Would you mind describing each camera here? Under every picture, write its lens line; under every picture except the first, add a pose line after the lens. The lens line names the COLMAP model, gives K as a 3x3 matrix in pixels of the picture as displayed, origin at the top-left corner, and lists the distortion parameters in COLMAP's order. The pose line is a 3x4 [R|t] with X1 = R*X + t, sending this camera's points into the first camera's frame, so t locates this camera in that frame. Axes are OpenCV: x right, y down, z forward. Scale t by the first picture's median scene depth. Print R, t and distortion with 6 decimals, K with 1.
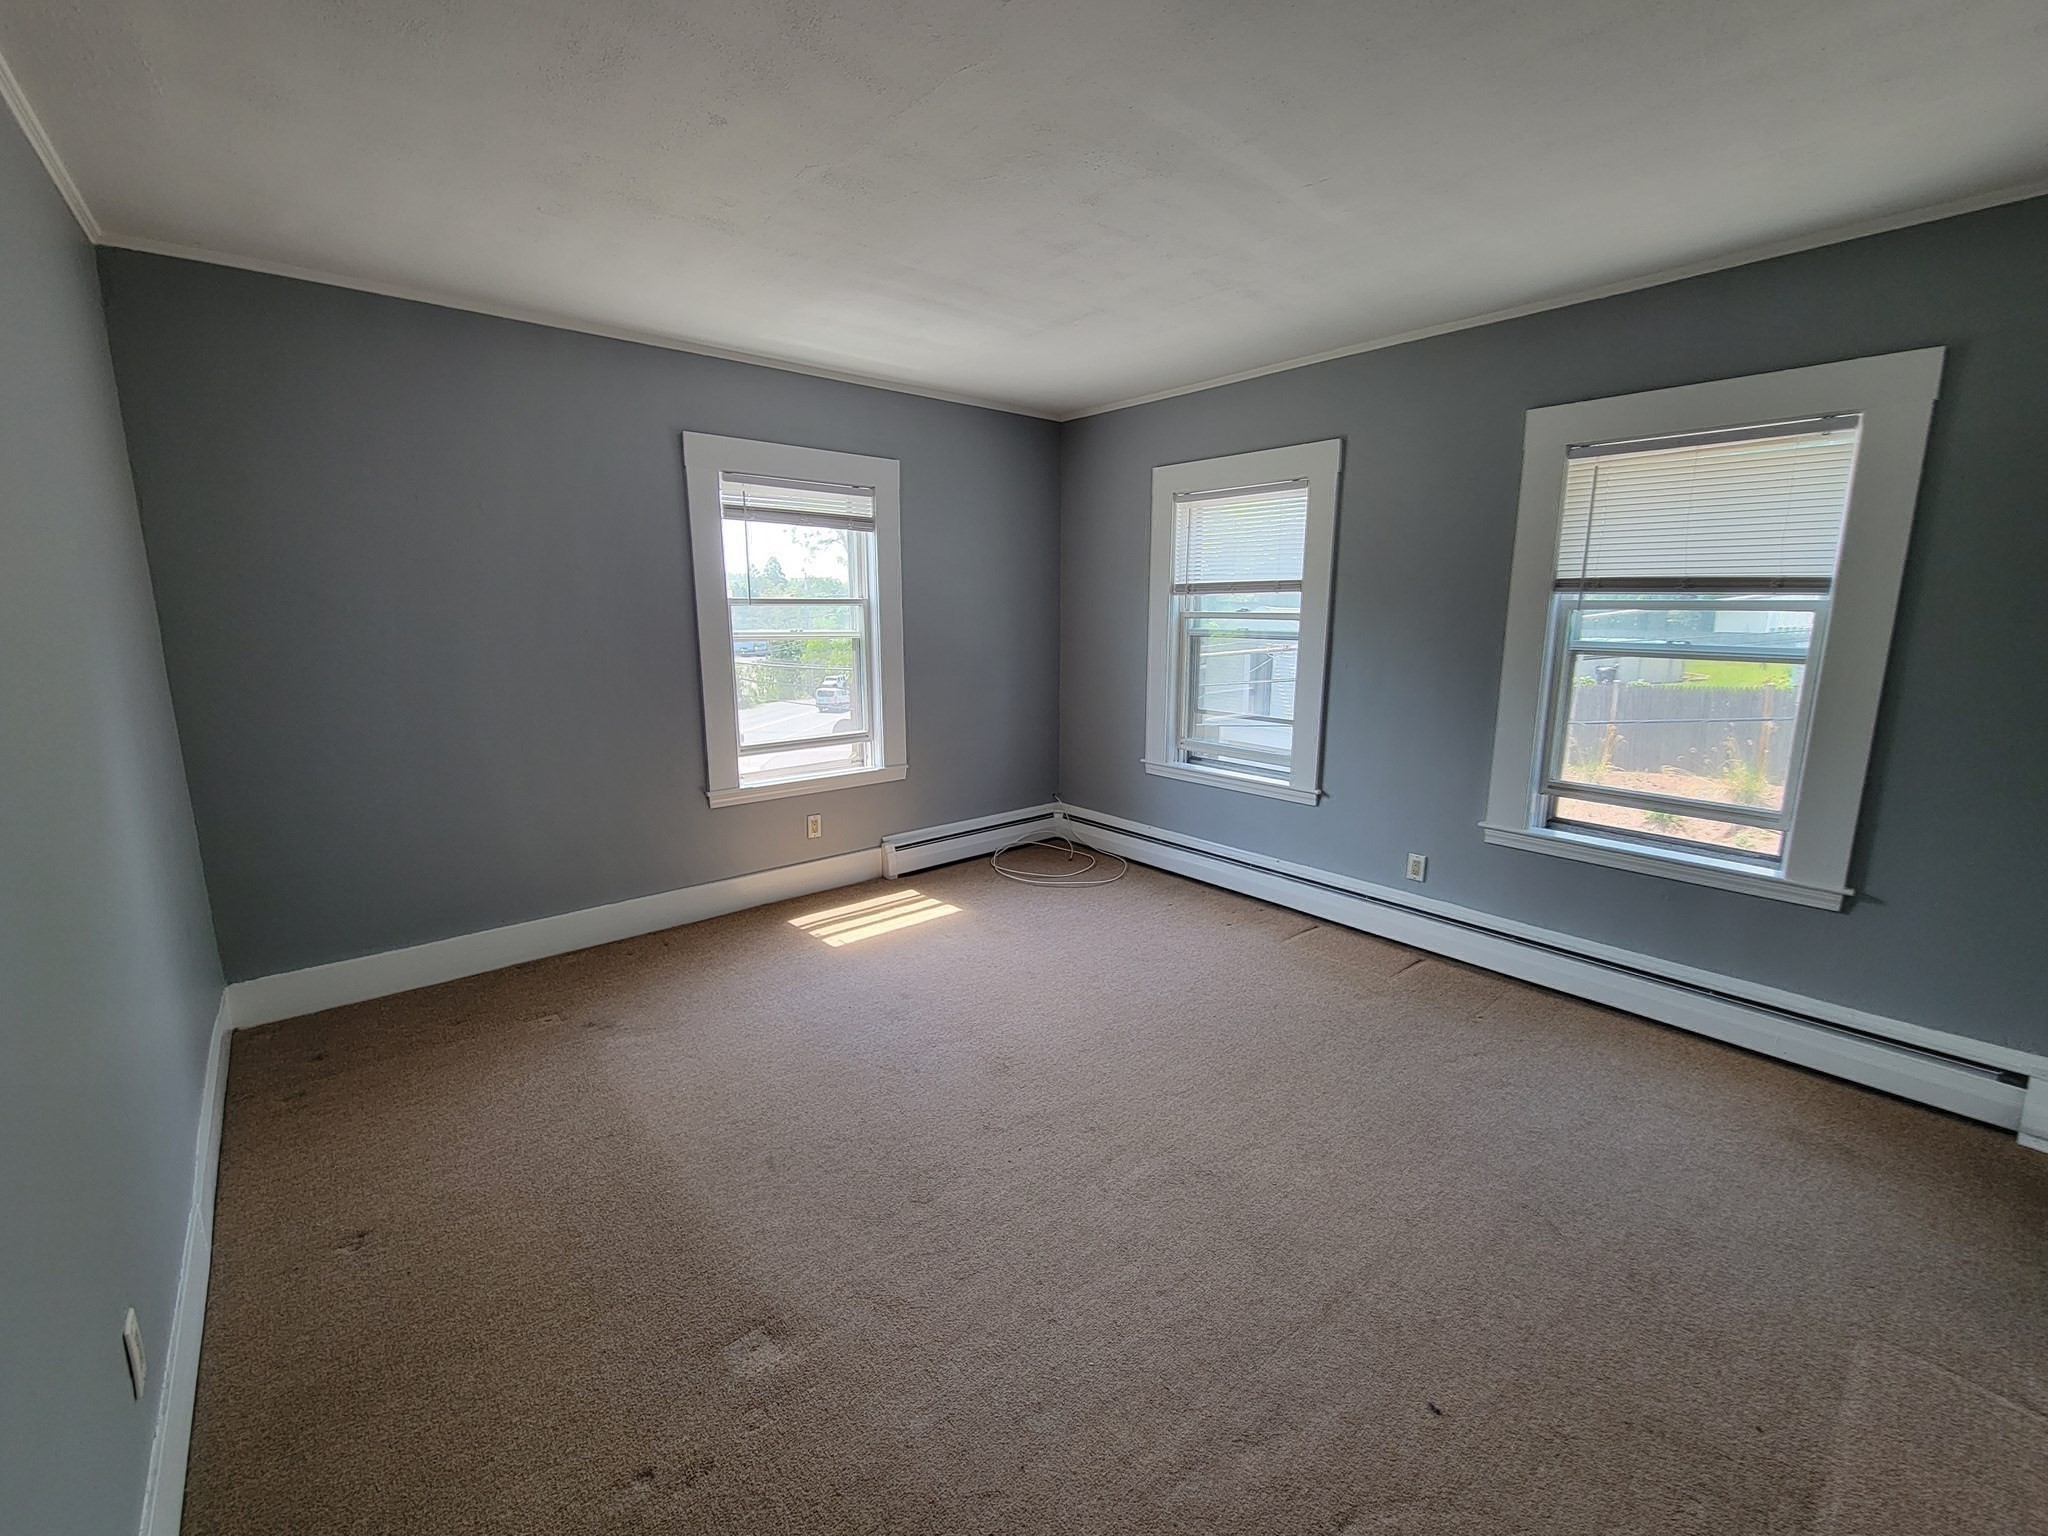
lens RADIAL K [[829.1, 0, 1034.5], [0, 829.1, 759.4], [0, 0, 1]] dist [-0.008721, -0.000226]
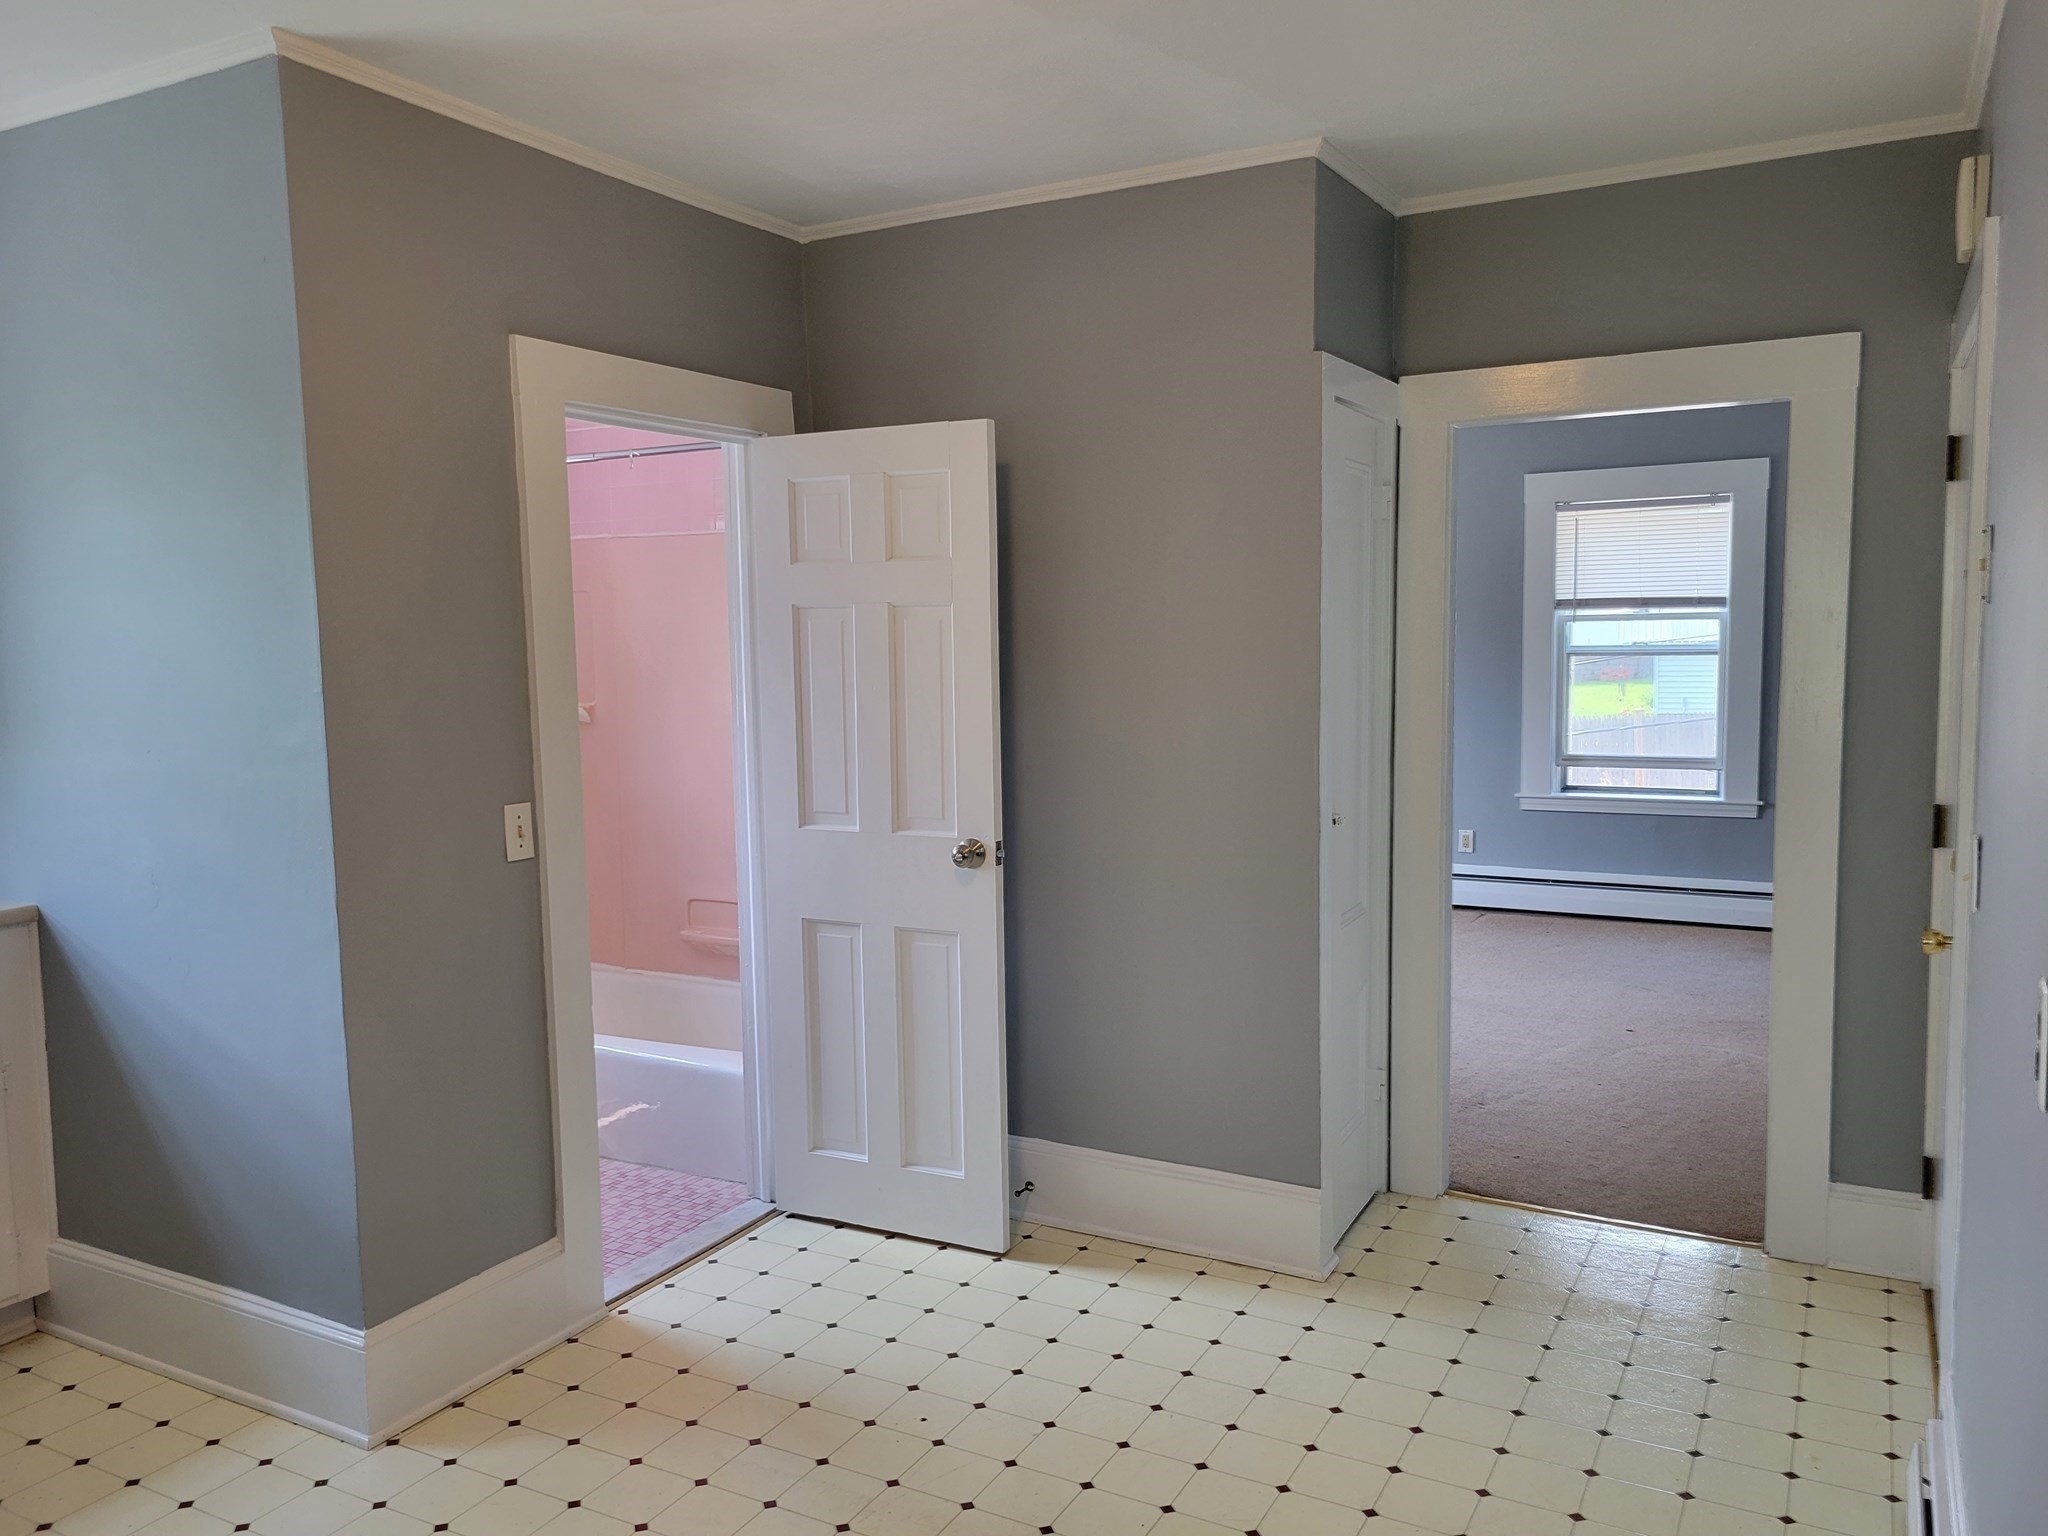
lens RADIAL K [[1530.7, 0, 1015.8], [0, 1530.7, 769.2], [0, 0, 1]] dist [0.037856, -0.001696]
pose [[0.936596, -0.050954, 0.346686, -1.065025], [0.083218, 0.993410, -0.078814, 0.176755], [-0.340386, 0.102667, 0.934664, -0.998278]]
